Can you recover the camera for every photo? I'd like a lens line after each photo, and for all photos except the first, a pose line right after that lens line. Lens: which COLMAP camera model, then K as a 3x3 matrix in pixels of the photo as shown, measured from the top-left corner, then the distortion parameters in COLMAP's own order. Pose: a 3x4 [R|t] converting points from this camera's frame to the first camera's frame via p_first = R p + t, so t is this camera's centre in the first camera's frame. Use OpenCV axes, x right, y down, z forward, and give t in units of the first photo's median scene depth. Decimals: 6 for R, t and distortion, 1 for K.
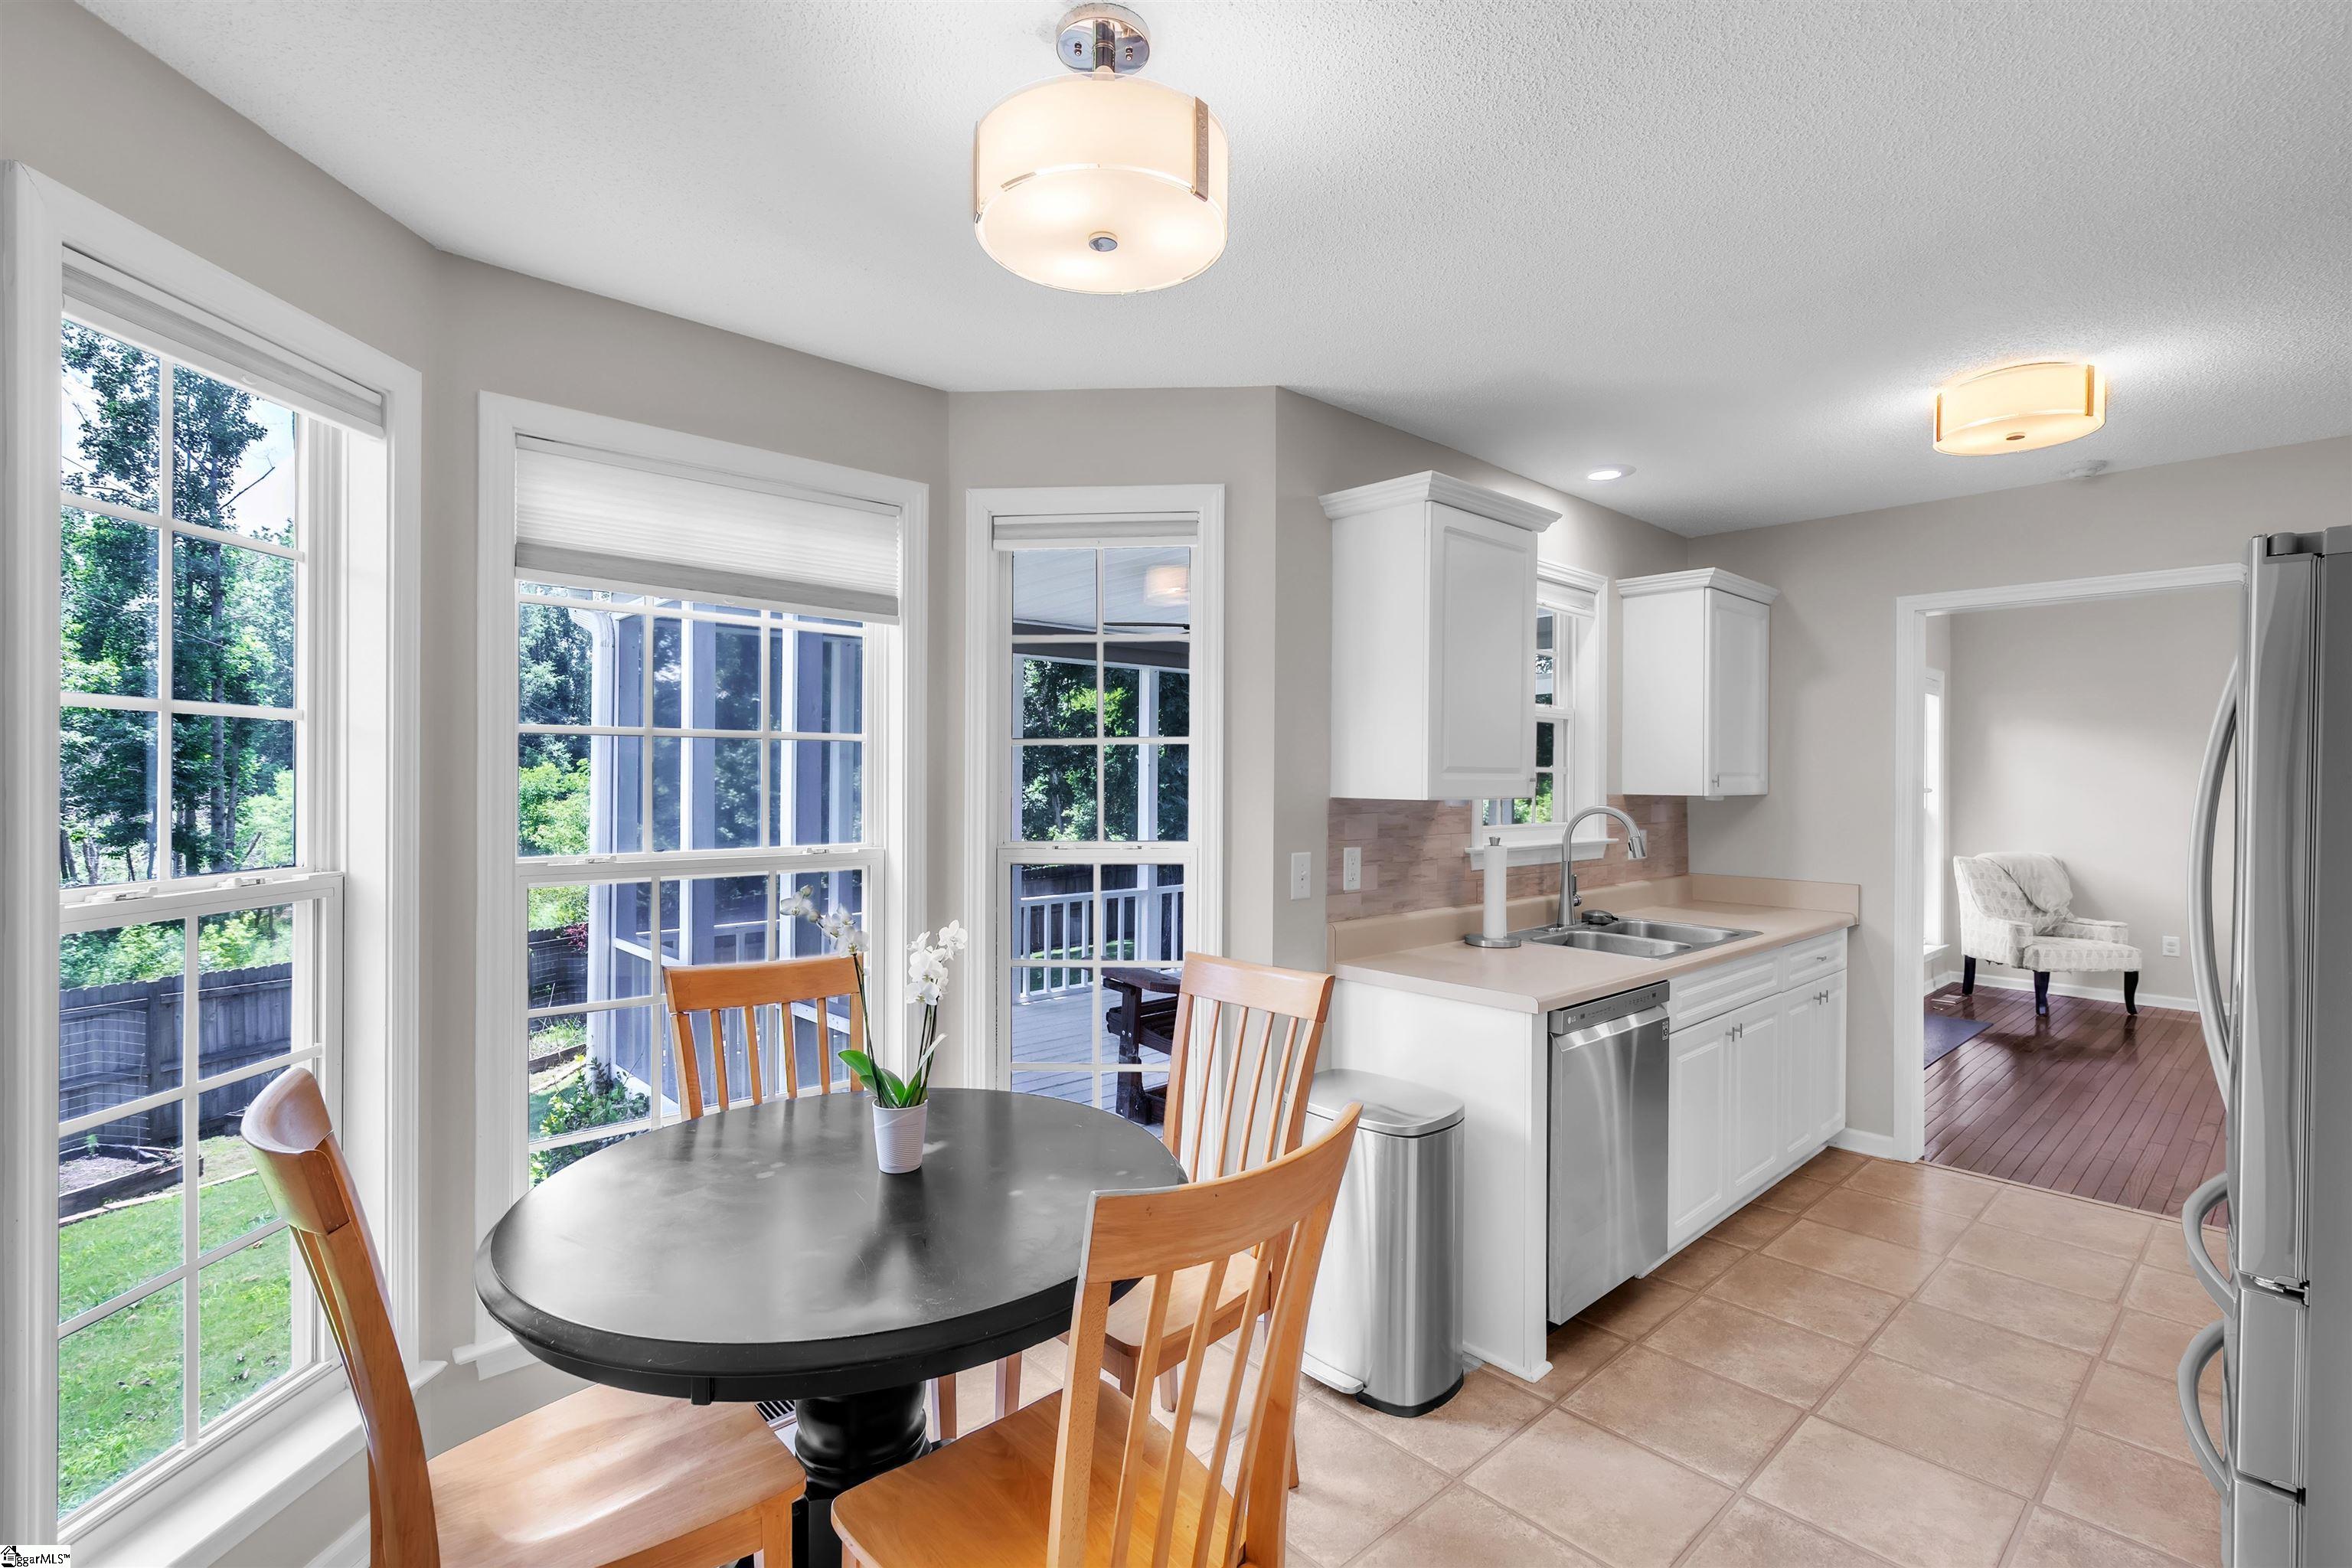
lens RADIAL K [[1072.1, 0, 1173.3], [0, 1072.1, 782.2], [0, 0, 1]] dist [-0.001793, -0.000297]
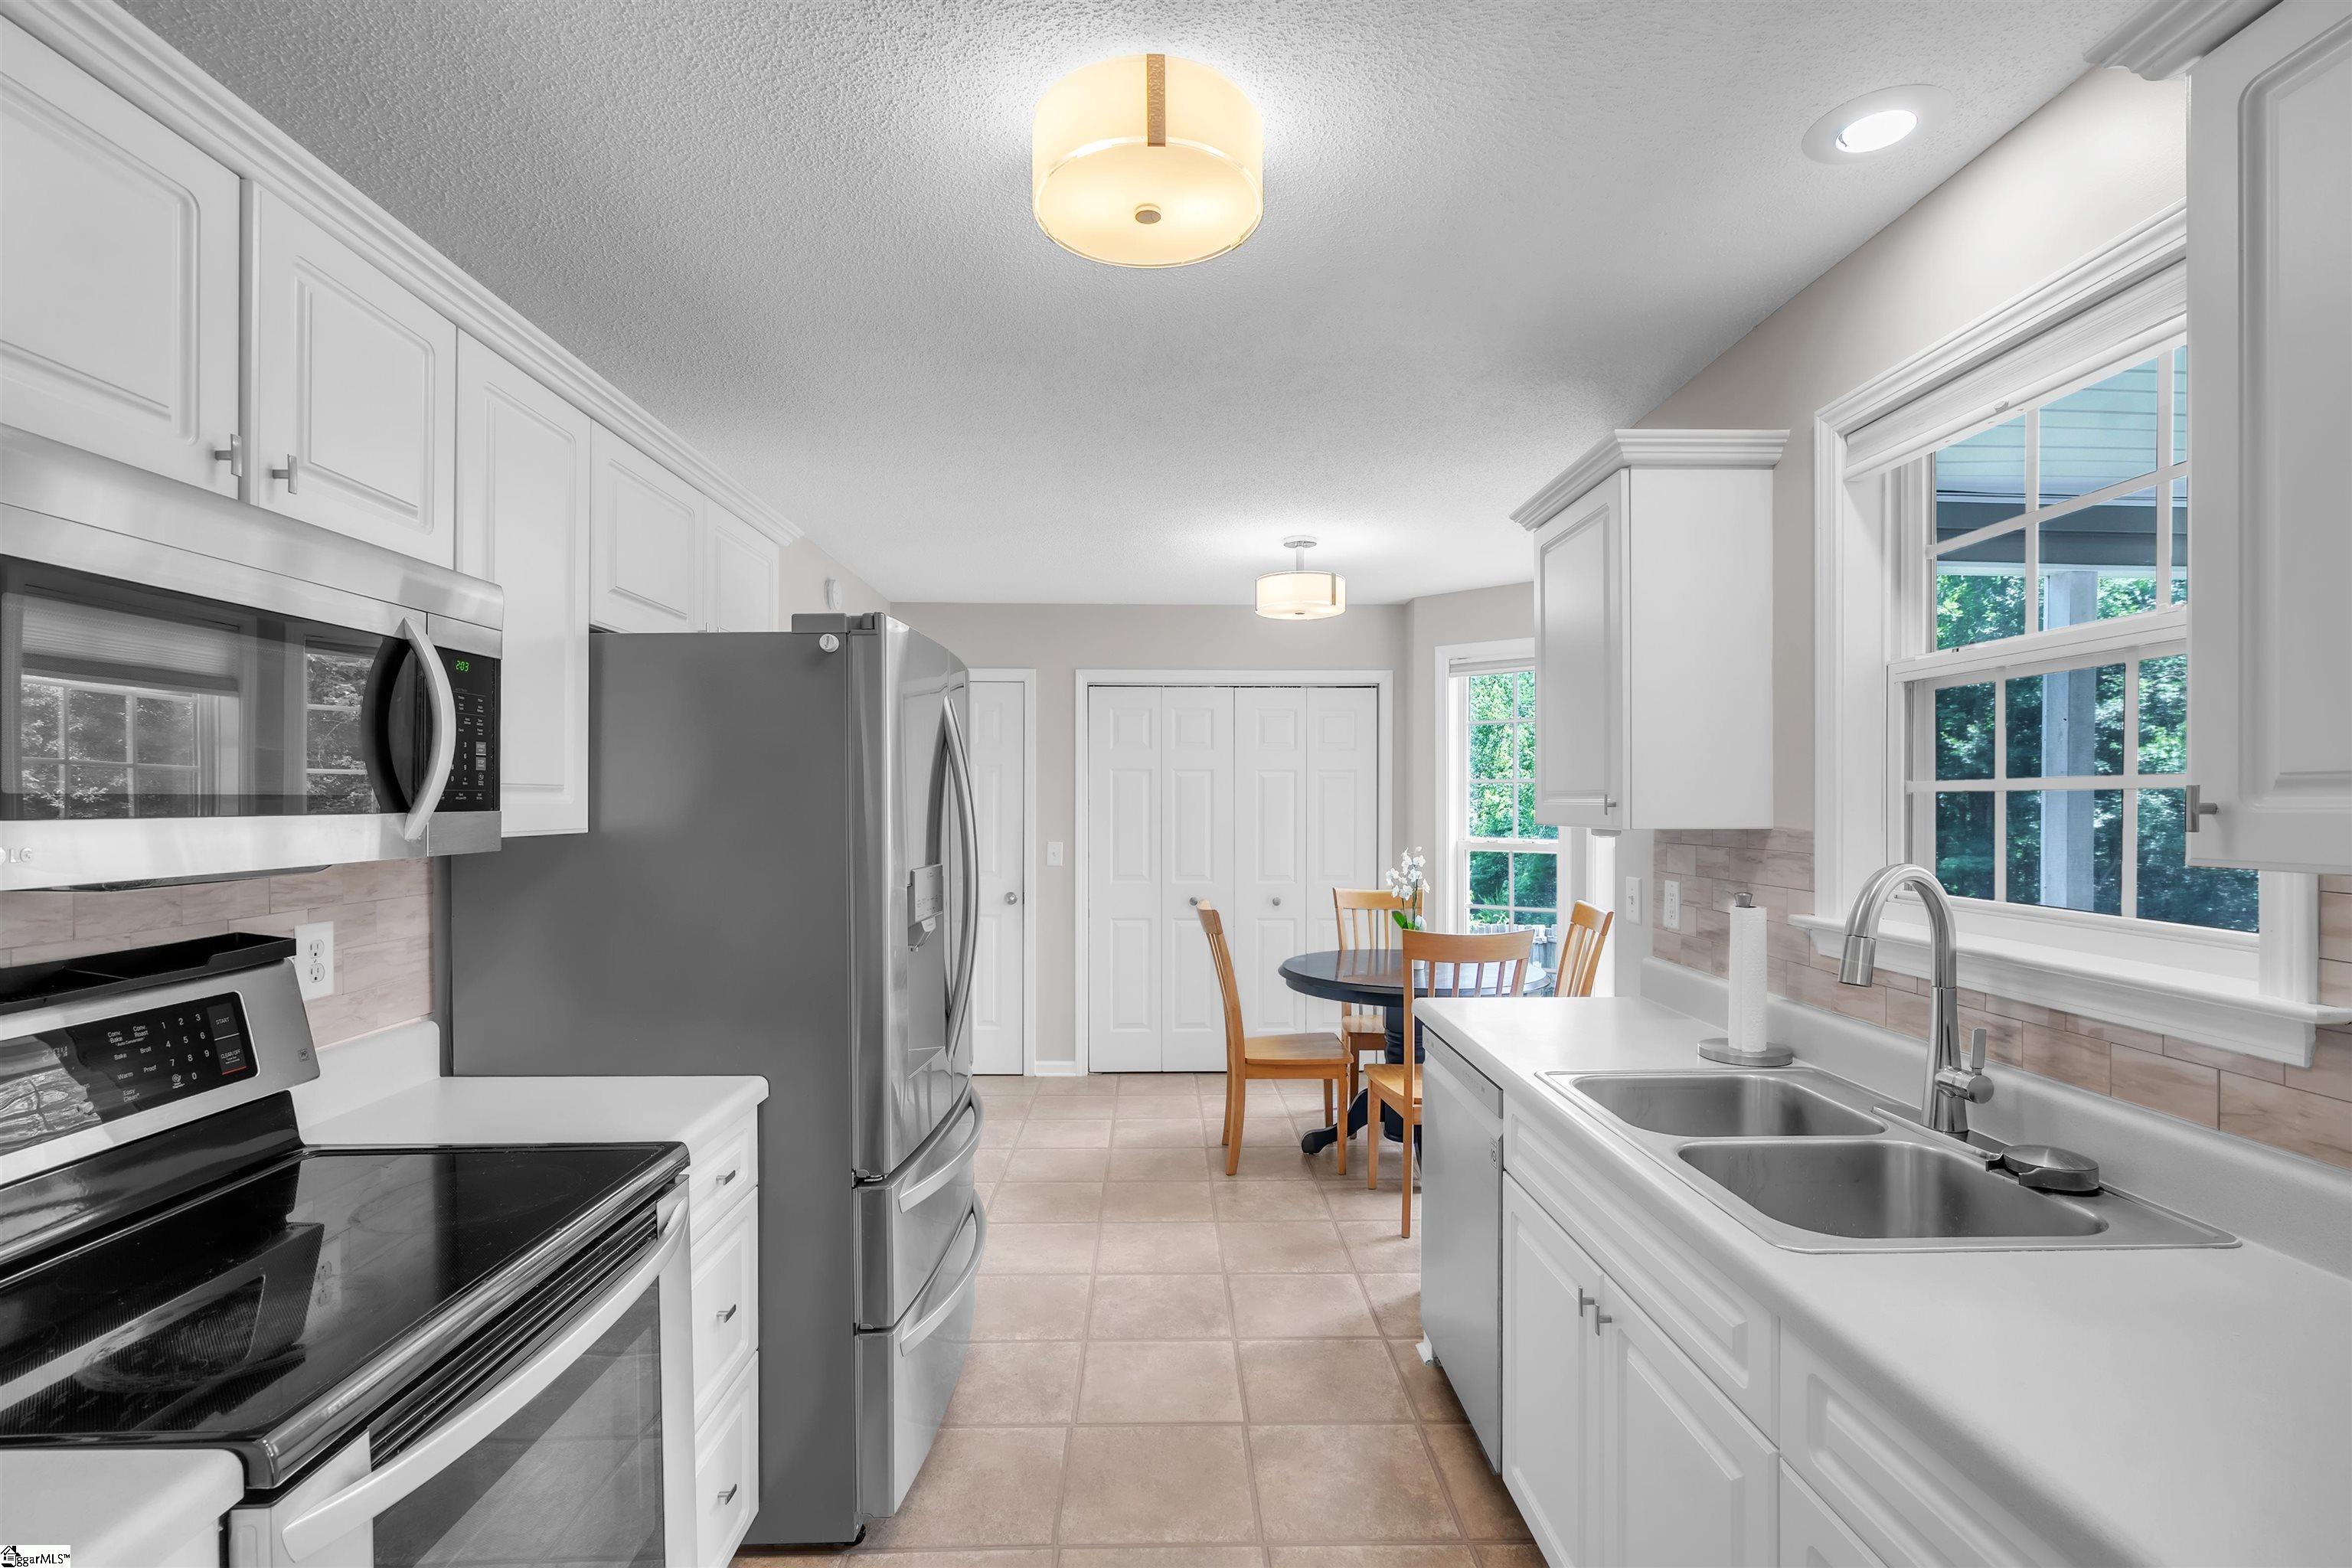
lens RADIAL K [[1072.1, 0, 1176.1], [0, 1072.1, 796.3], [0, 0, 1]] dist [-0.001793, -0.000297]
pose [[-0.656066, -0.007134, -0.754669, 1.426759], [-0.004769, 0.999975, -0.005307, -0.004337], [0.754688, 0.000118, -0.656084, 1.635095]]
